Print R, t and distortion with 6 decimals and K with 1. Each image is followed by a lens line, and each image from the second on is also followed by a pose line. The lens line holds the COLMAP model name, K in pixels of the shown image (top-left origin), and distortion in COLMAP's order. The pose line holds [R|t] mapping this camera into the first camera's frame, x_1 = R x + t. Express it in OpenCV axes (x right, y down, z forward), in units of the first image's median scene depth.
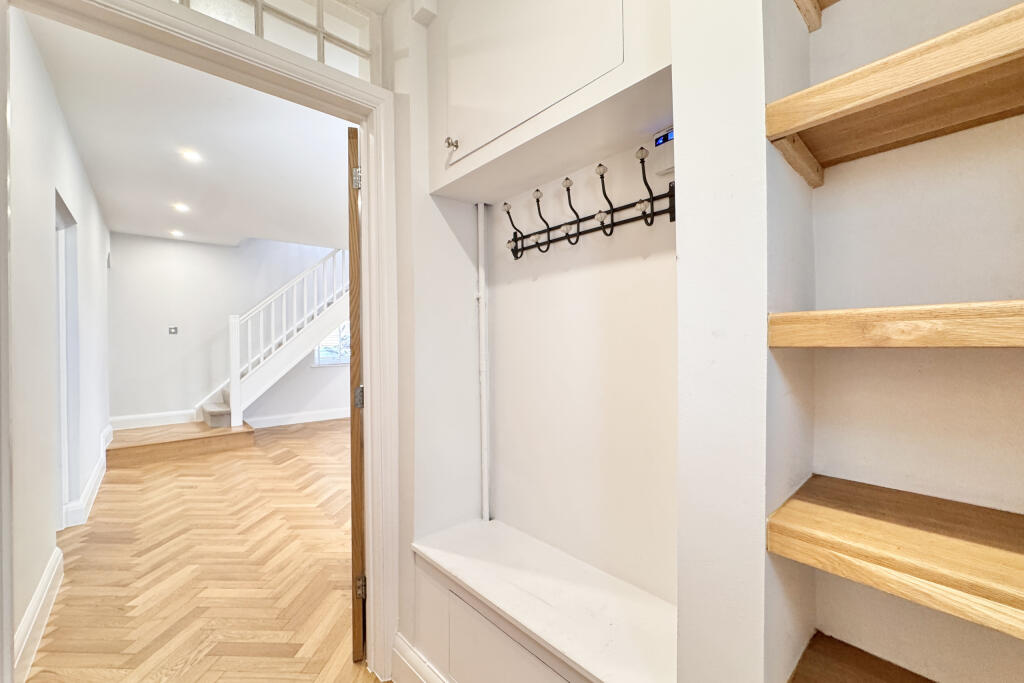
lens RADIAL K [[406.4, 0, 512.1], [0, 406.4, 340.1], [0, 0, 1]] dist [0.000464, 0.000179]
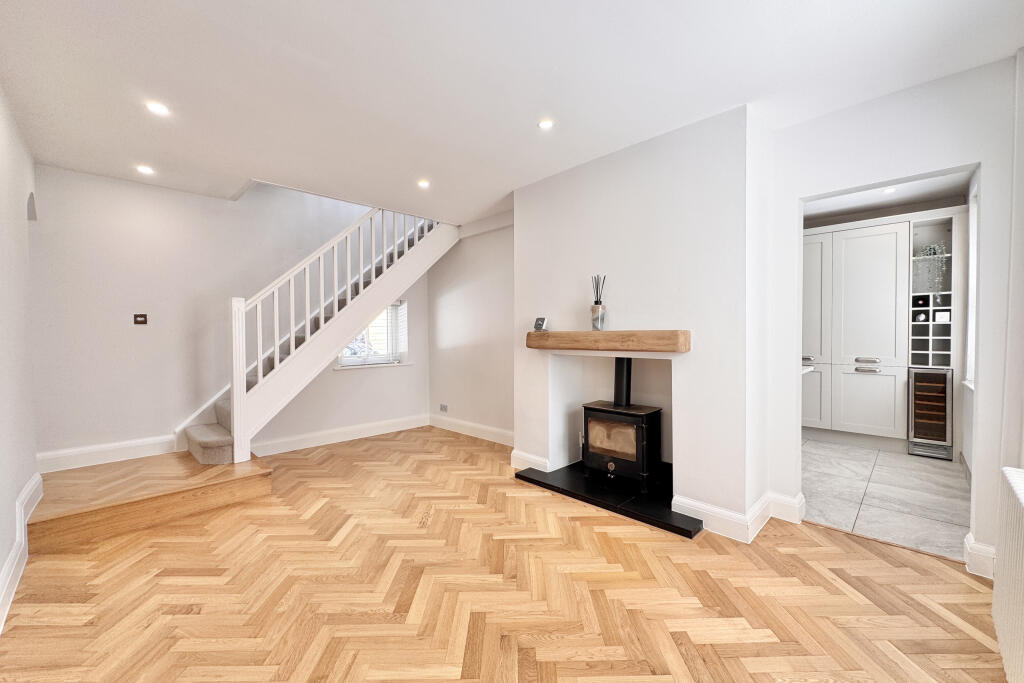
lens RADIAL K [[406.4, 0, 512.1], [0, 406.4, 340.1], [0, 0, 1]] dist [0.000464, 0.000179]
pose [[0.998092, 0.006887, 0.061355, -0.278730], [-0.008419, 0.999658, 0.024761, -0.011195], [-0.061164, -0.025230, 0.997809, 0.311029]]
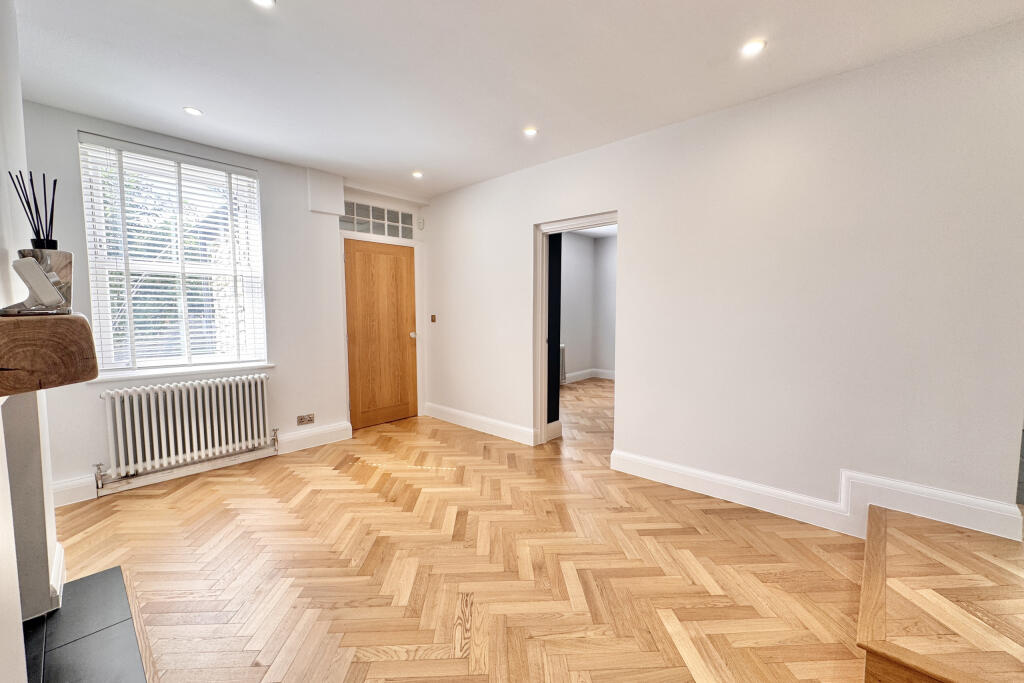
lens RADIAL K [[406.4, 0, 512.1], [0, 406.4, 340.1], [0, 0, 1]] dist [0.000464, 0.000179]
pose [[-0.994113, 0.024221, -0.105609, -0.370277], [0.017006, 0.997493, 0.068695, -0.005605], [0.107008, 0.066494, -0.992032, 1.206427]]
